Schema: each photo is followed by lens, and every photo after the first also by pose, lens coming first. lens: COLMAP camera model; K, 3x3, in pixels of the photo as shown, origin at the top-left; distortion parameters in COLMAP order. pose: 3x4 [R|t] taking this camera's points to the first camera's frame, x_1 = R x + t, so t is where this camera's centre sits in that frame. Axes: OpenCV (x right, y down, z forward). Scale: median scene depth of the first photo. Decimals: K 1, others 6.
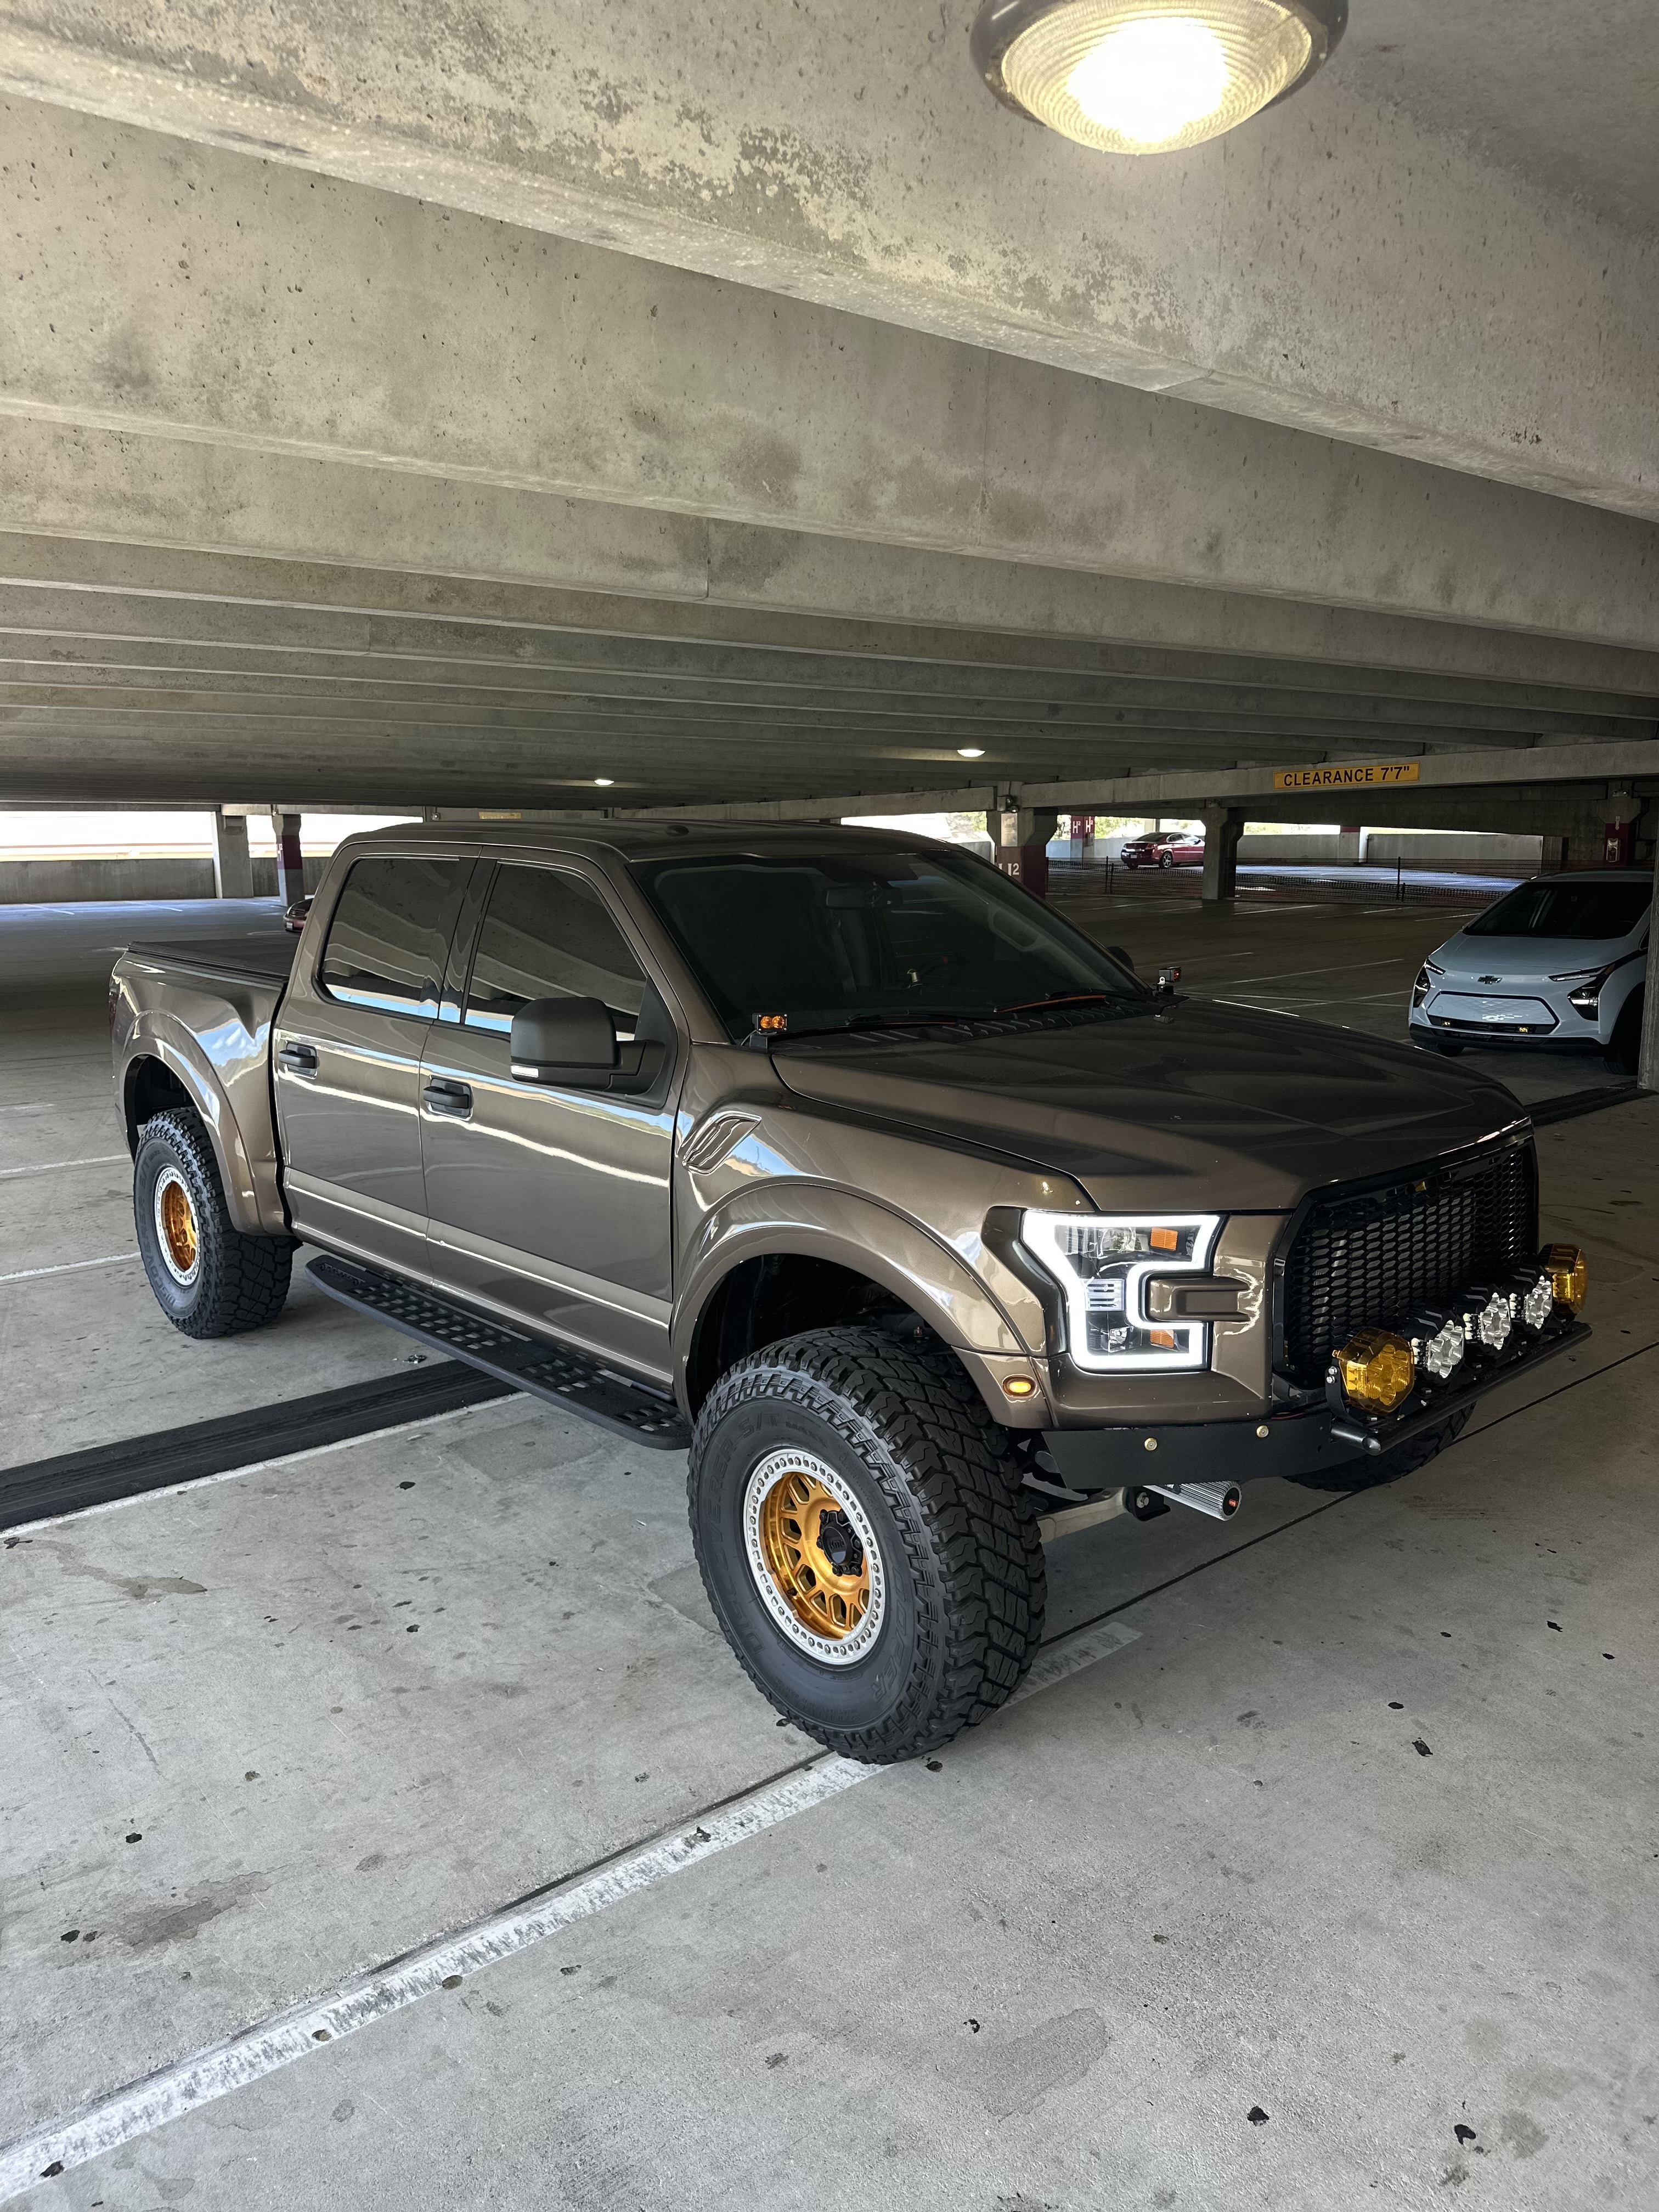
lens RADIAL K [[1569.3, 0, 824.9], [0, 1569.3, 1117.1], [0, 0, 1]] dist [0.021593, -0.027981]
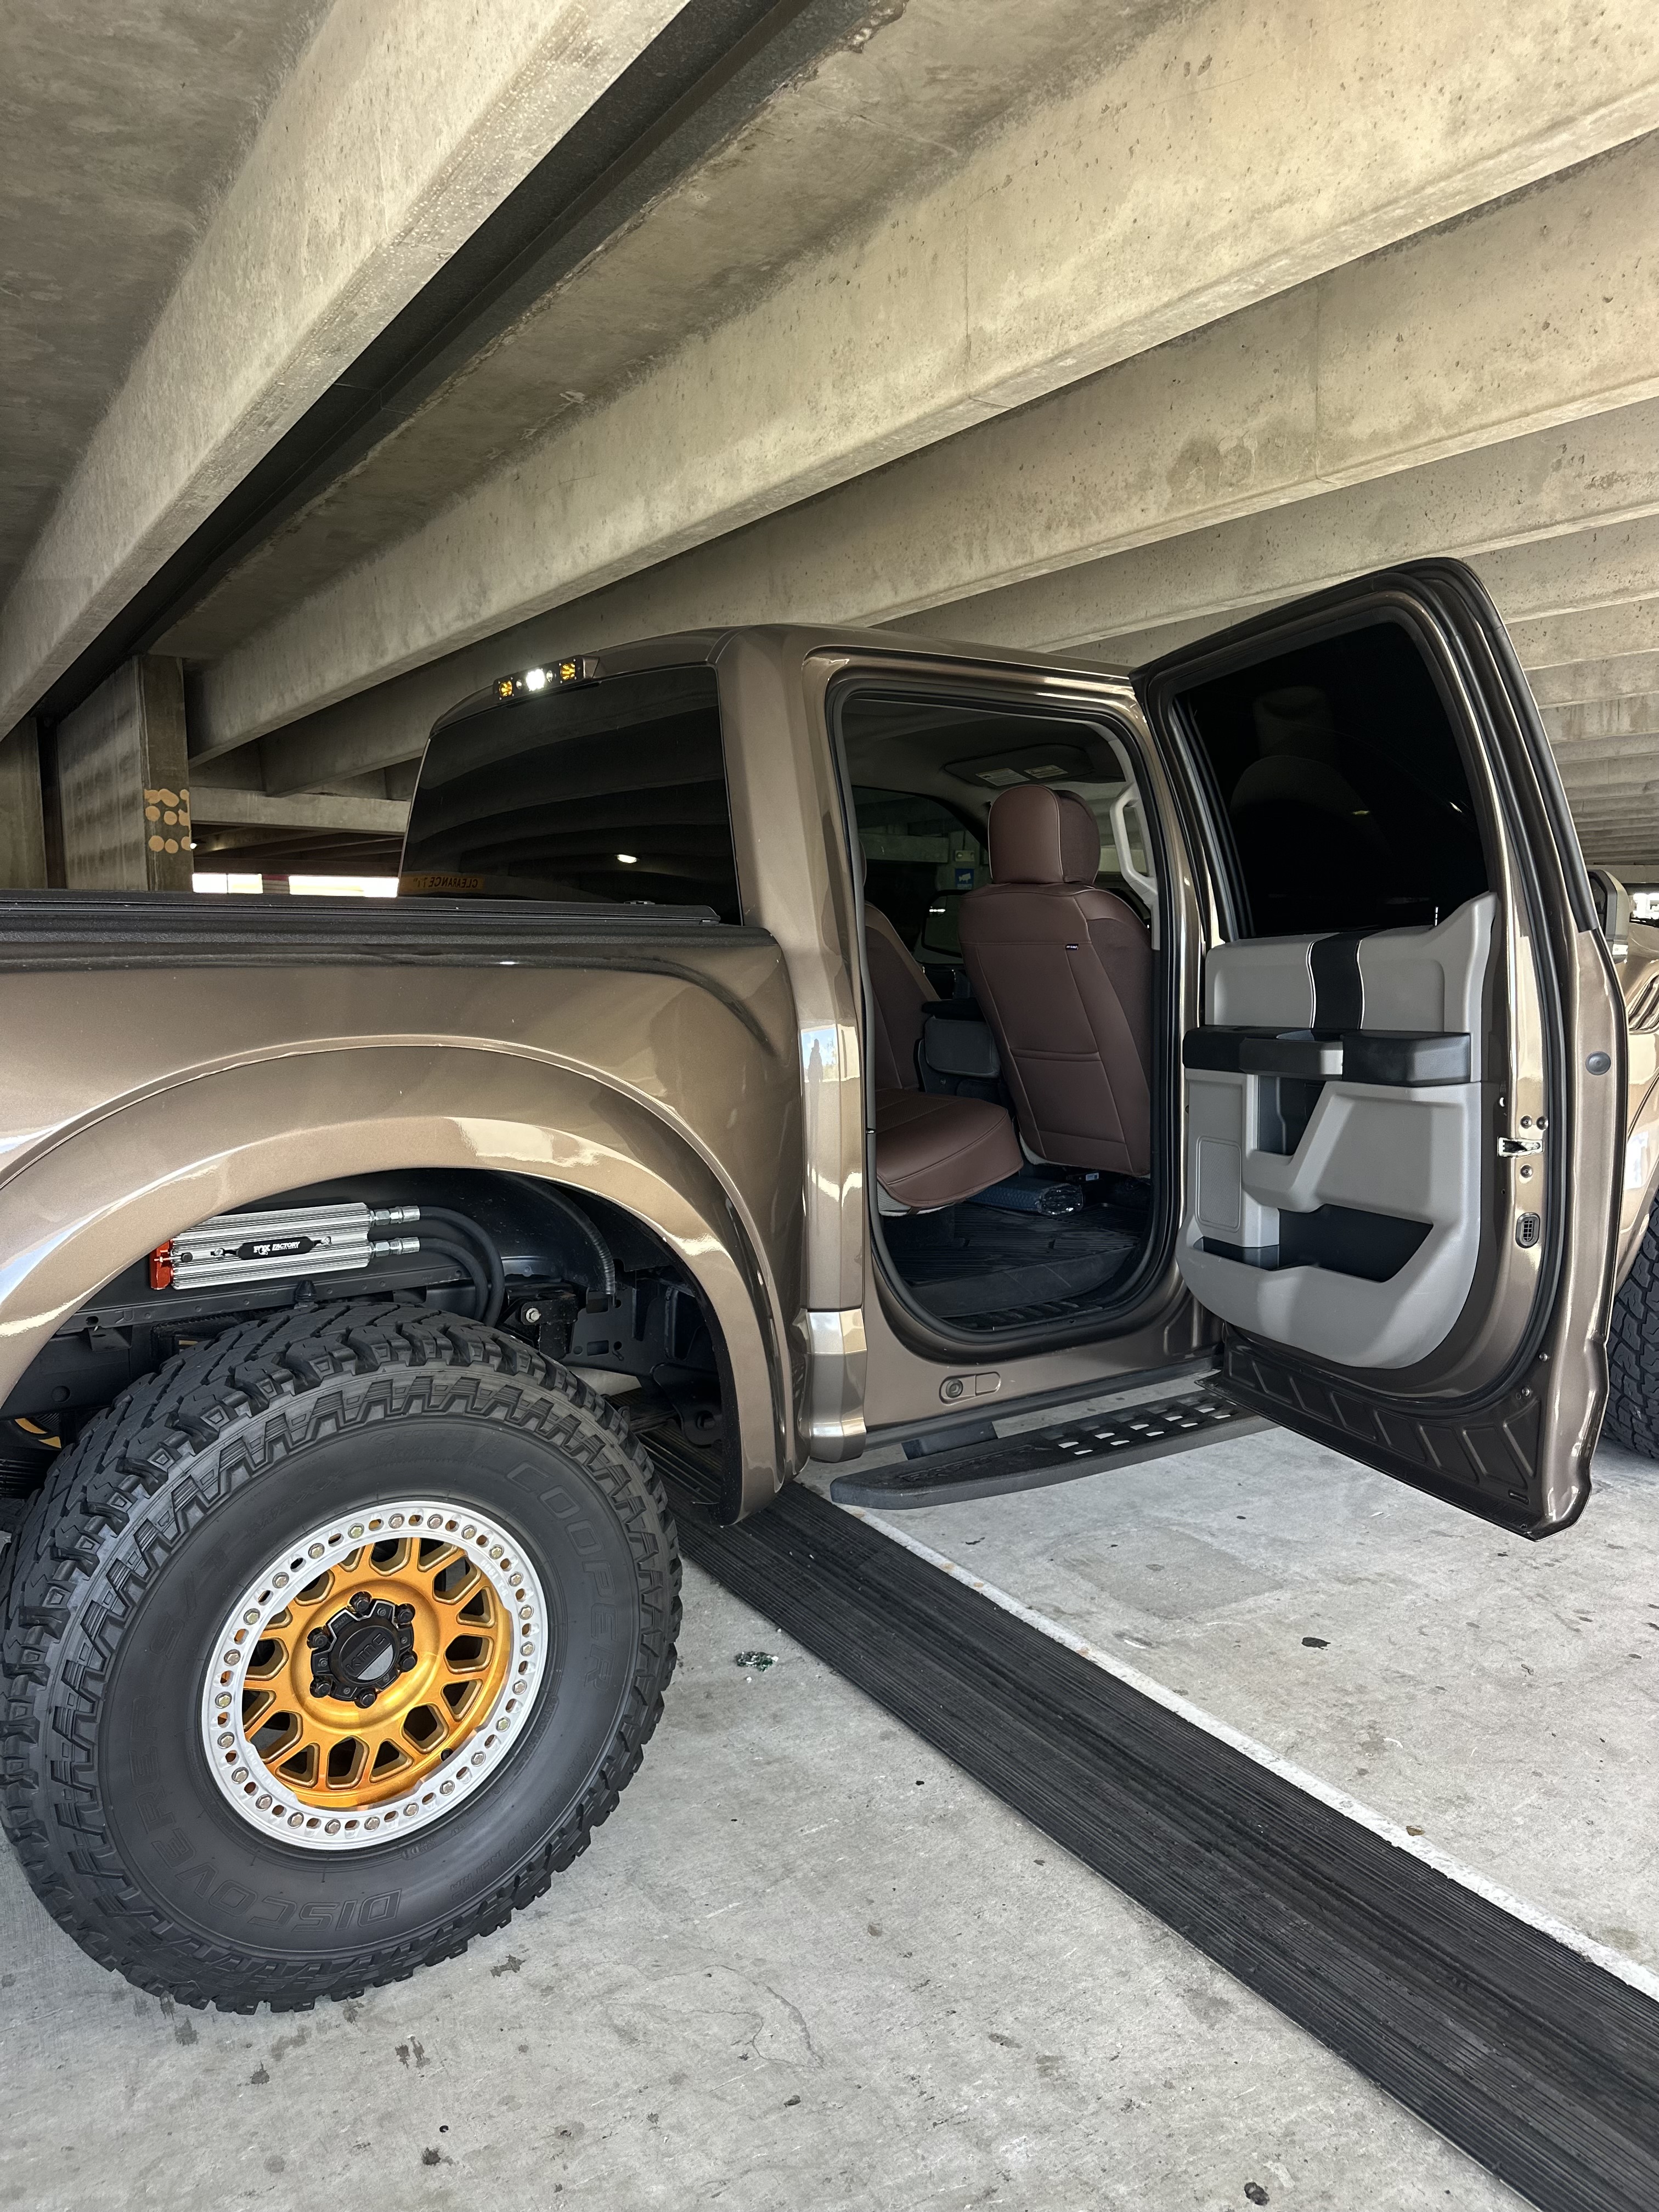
lens RADIAL K [[1569.3, 0, 841.1], [0, 1569.3, 1118.7], [0, 0, 1]] dist [0.021593, -0.027981]
pose [[0.118528, -0.113925, 0.986394, -1.192715], [0.176644, 0.979970, 0.091957, -0.103431], [-0.977112, 0.163341, 0.136278, 1.382760]]
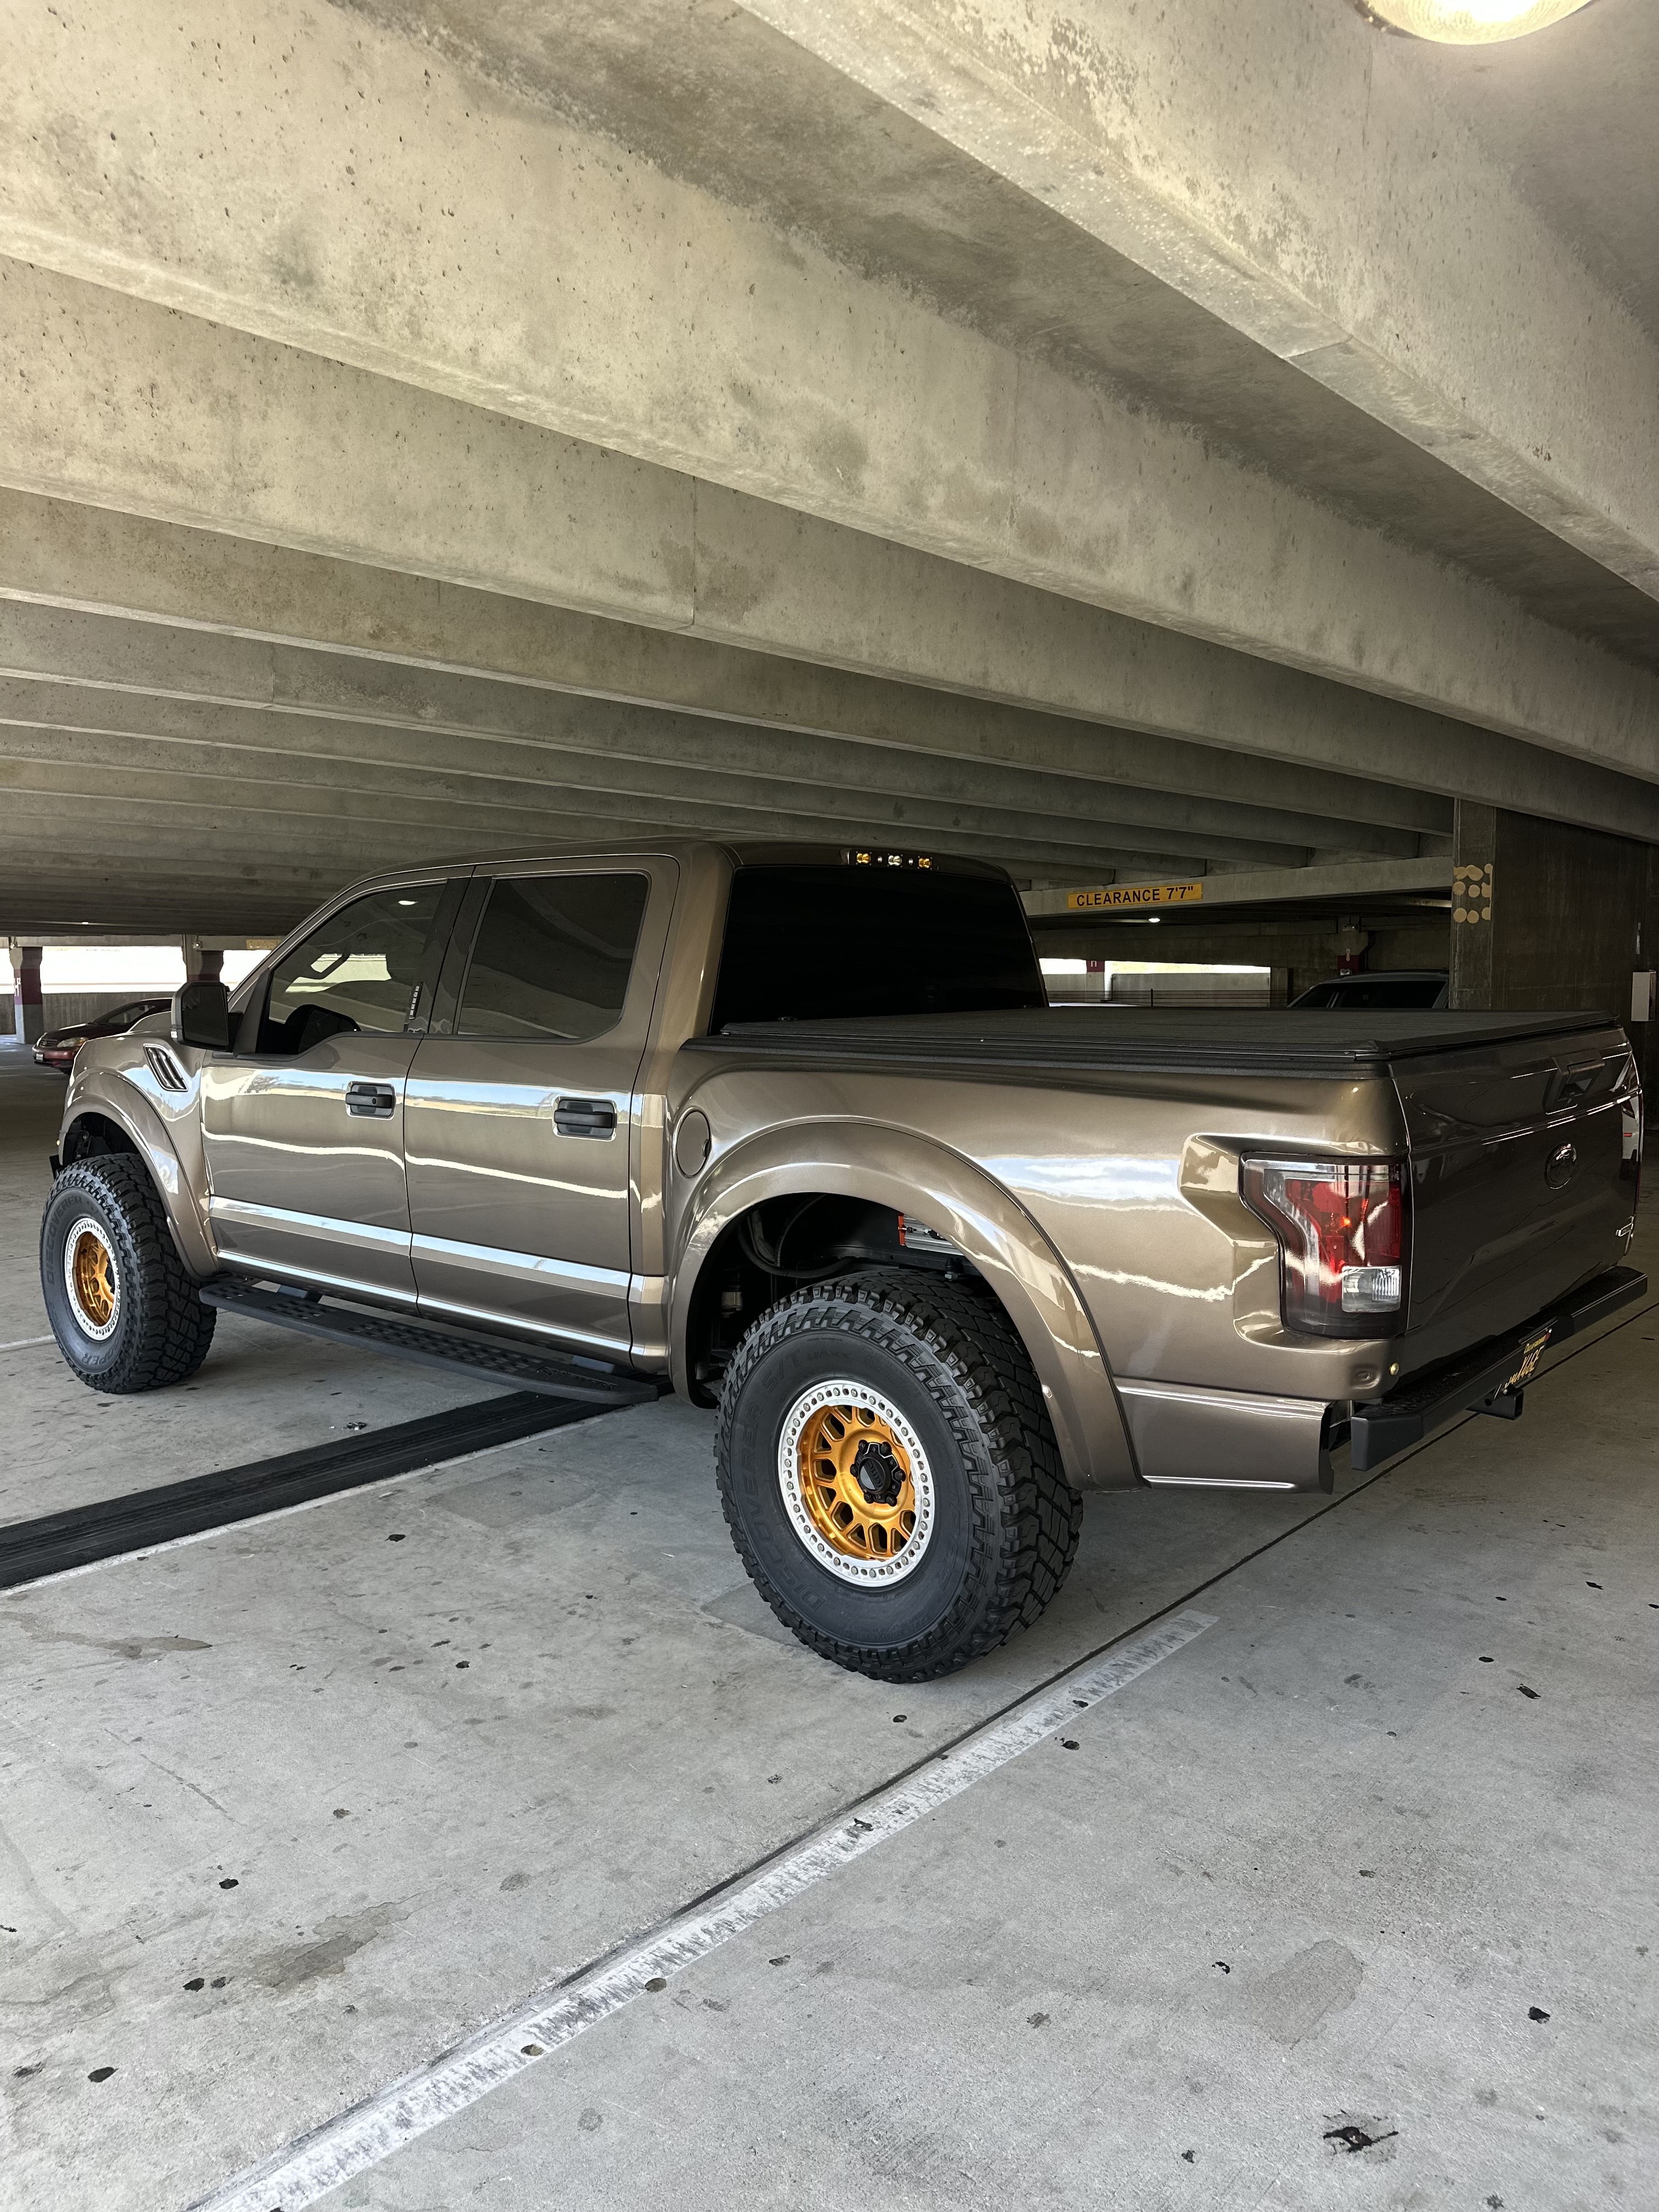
lens RADIAL K [[1569.3, 0, 825.0], [0, 1569.3, 1120.8], [0, 0, 1]] dist [0.021593, -0.027981]
pose [[0.987424, -0.015160, 0.157364, -0.205876], [0.029416, 0.995627, -0.088661, 0.103001], [-0.155332, 0.092175, 0.983553, 0.036410]]
